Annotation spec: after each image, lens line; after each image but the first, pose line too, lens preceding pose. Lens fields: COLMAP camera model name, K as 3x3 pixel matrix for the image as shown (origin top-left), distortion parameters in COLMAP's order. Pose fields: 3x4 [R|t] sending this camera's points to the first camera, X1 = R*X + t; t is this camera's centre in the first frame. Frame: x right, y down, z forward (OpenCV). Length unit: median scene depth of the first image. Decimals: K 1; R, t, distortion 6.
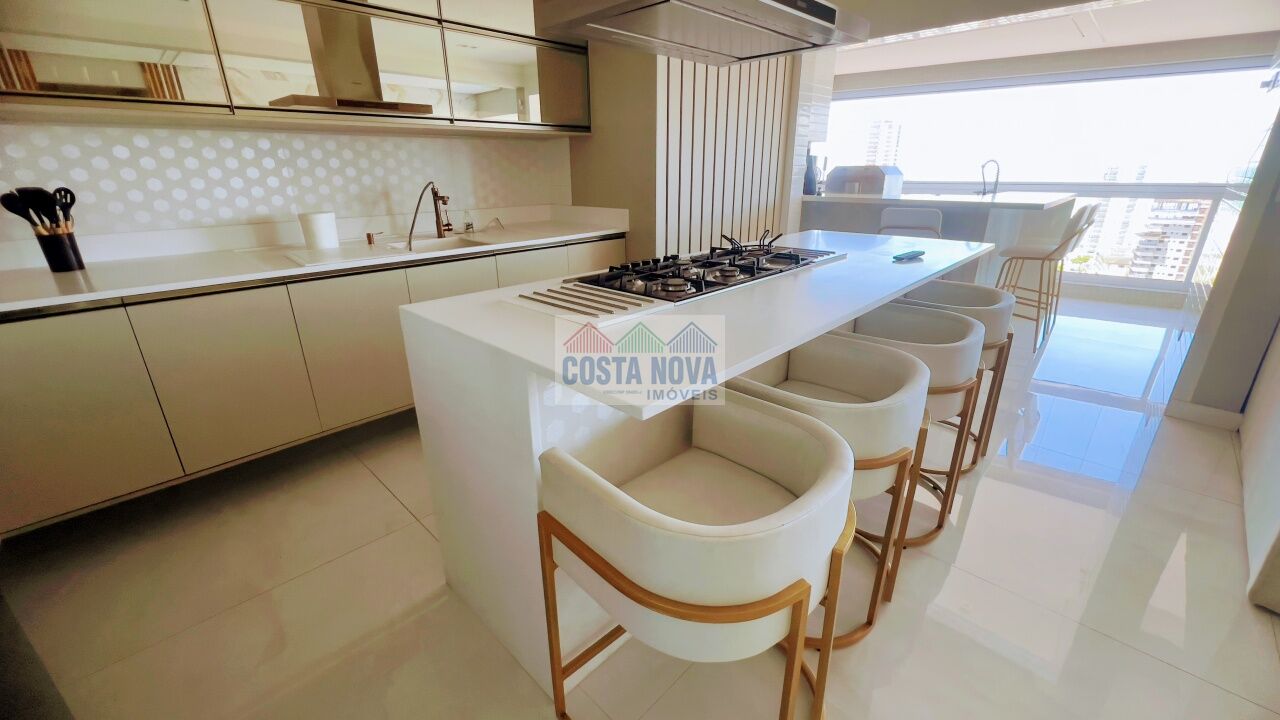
lens RADIAL K [[513.8, 0, 634.4], [0, 513.8, 360.6], [0, 0, 1]] dist [-0.005242, 0.001616]
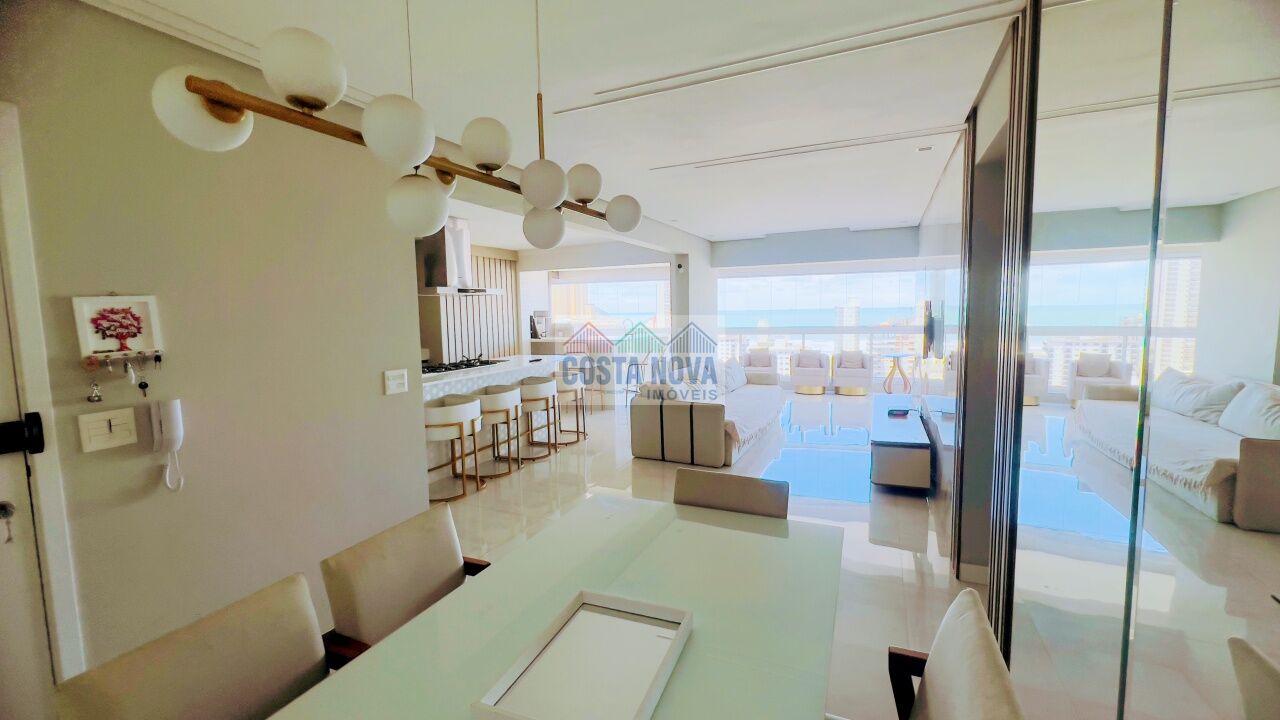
lens RADIAL K [[515.7, 0, 637.3], [0, 515.7, 355.3], [0, 0, 1]] dist [-0.006450, 0.000927]
pose [[0.941823, -0.040216, 0.333695, 0.111553], [0.129935, 0.959193, -0.251130, 0.446007], [-0.309978, 0.279878, 0.908615, -1.401646]]
